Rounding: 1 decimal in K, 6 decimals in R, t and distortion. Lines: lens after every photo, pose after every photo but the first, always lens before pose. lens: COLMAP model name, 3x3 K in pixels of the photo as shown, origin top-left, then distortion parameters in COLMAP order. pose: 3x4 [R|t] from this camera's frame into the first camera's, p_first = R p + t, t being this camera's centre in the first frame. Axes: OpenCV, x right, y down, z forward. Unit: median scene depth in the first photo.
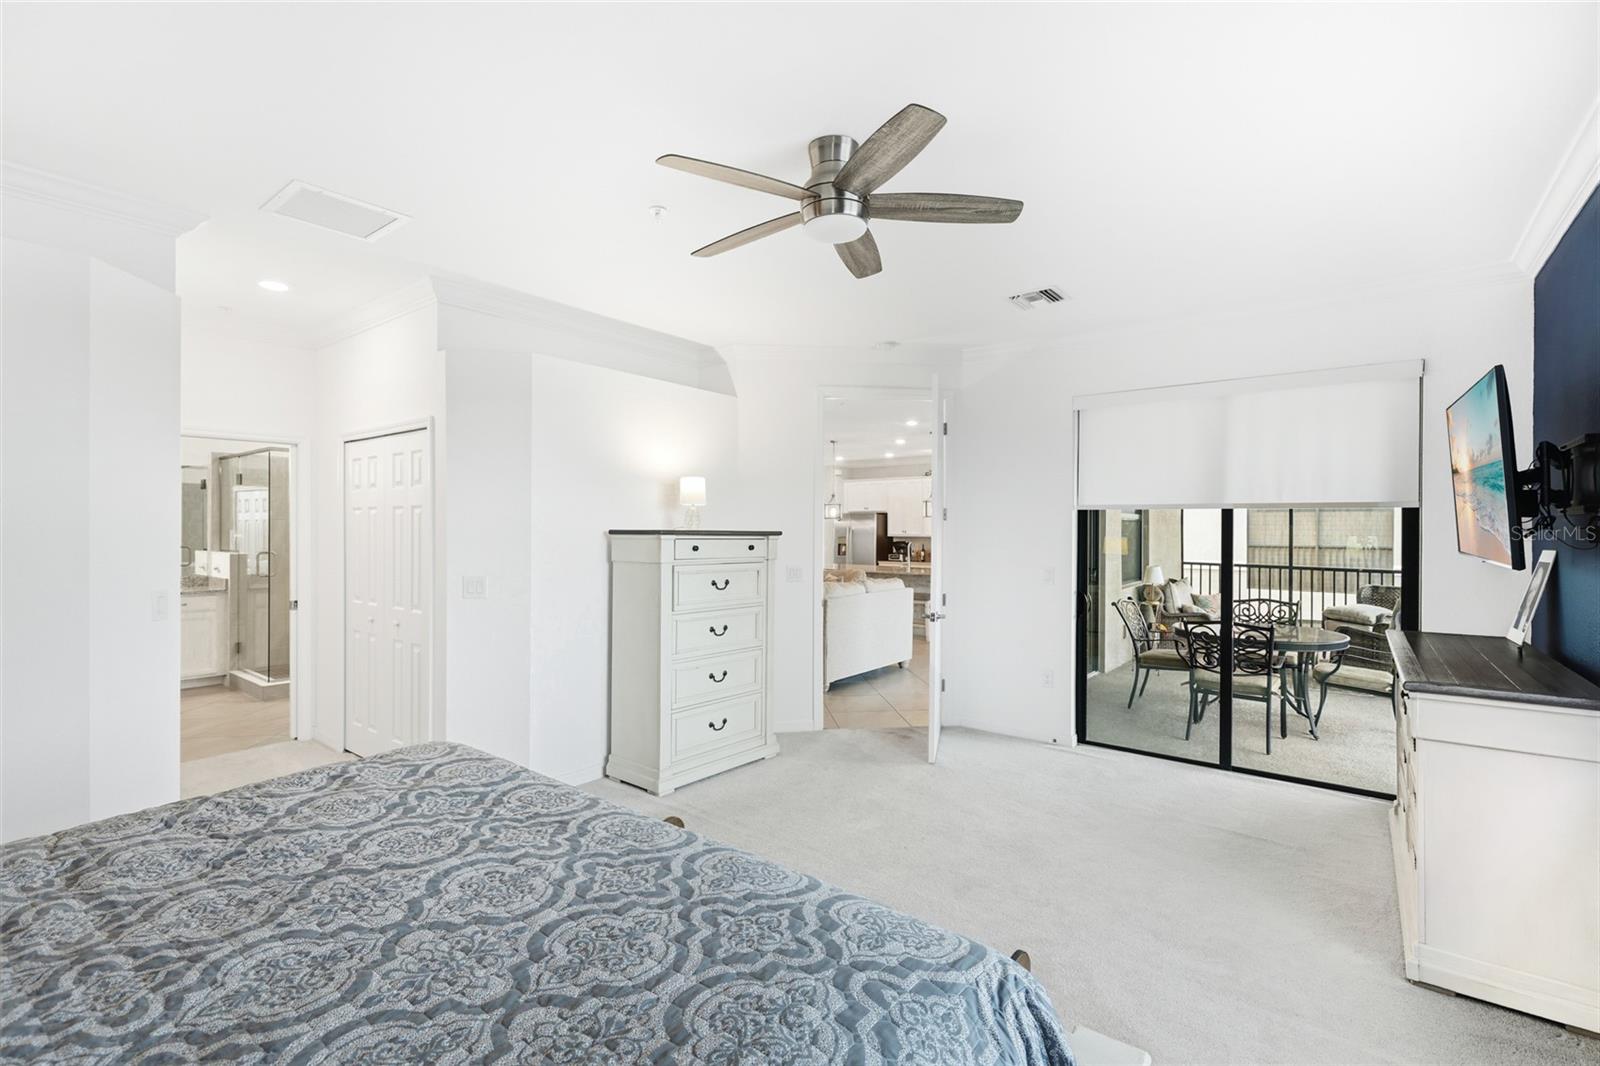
lens RADIAL K [[719.4, 0, 800.3], [0, 719.4, 521.9], [0, 0, 1]] dist [0.000865, 0.000305]
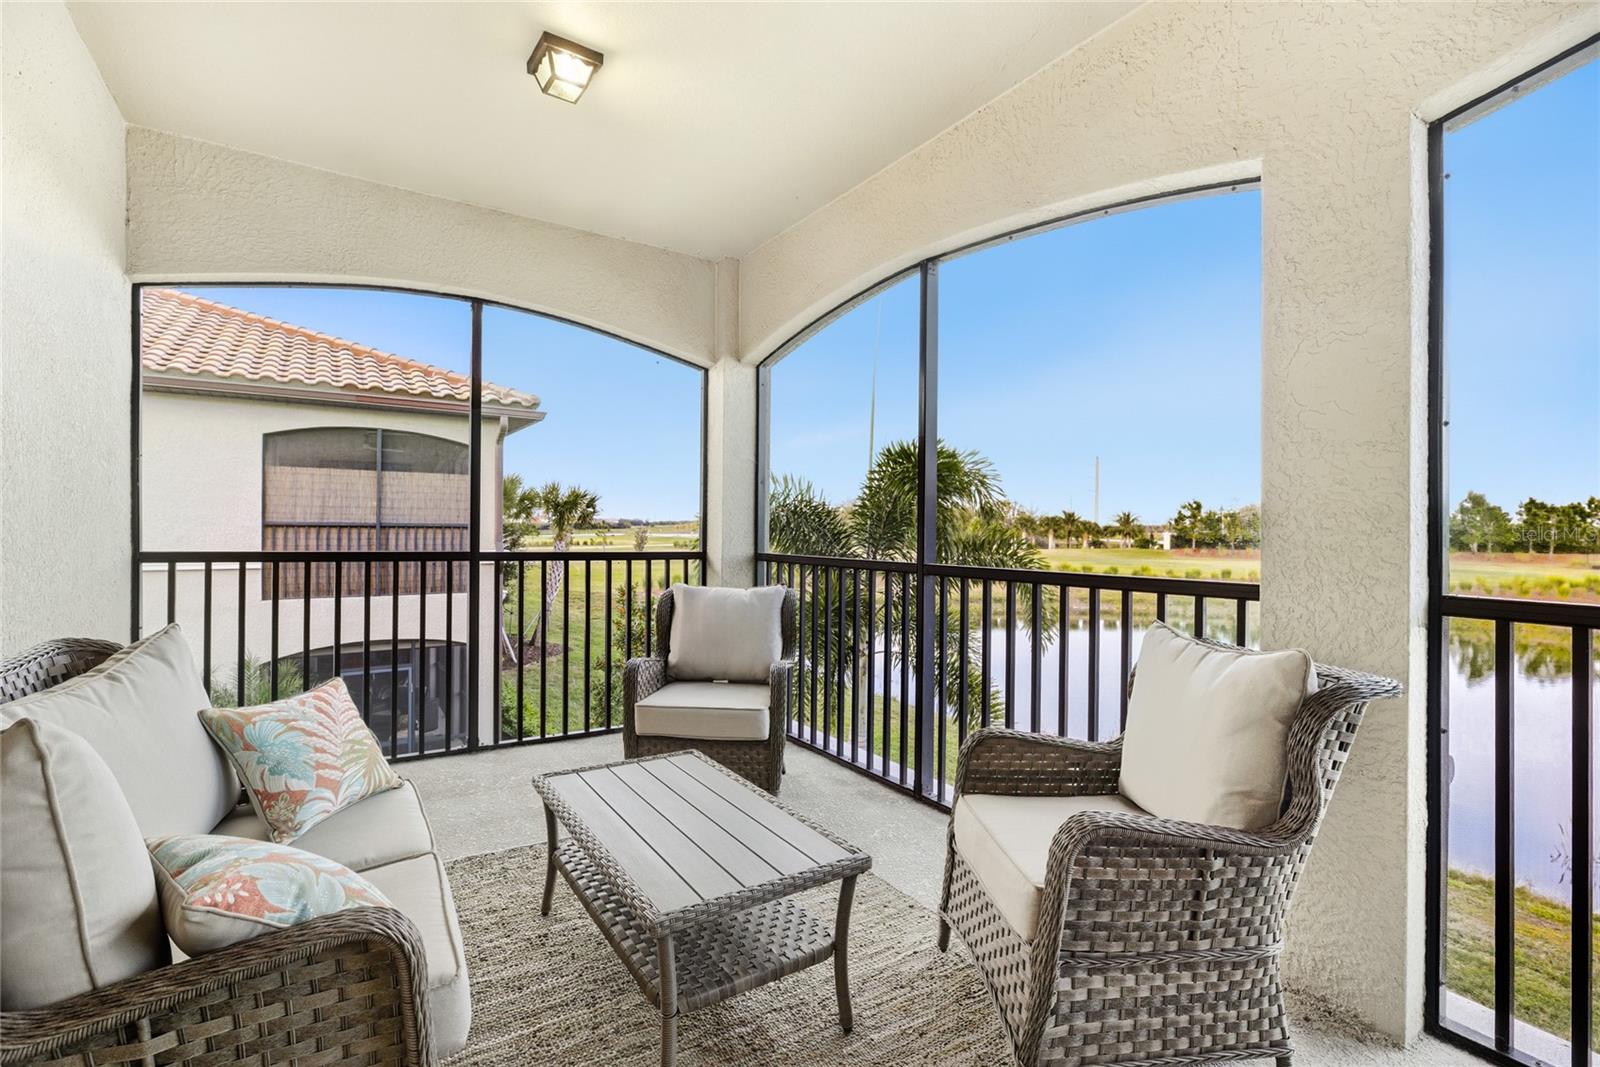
lens RADIAL K [[719.4, 0, 800.3], [0, 719.4, 522.4], [0, 0, 1]] dist [0.000865, 0.000305]
pose [[0.321235, 0.004121, 0.946990, 0.372848], [-0.017489, 0.999846, 0.001582, 0.041594], [-0.946838, -0.017070, 0.321258, 0.711428]]
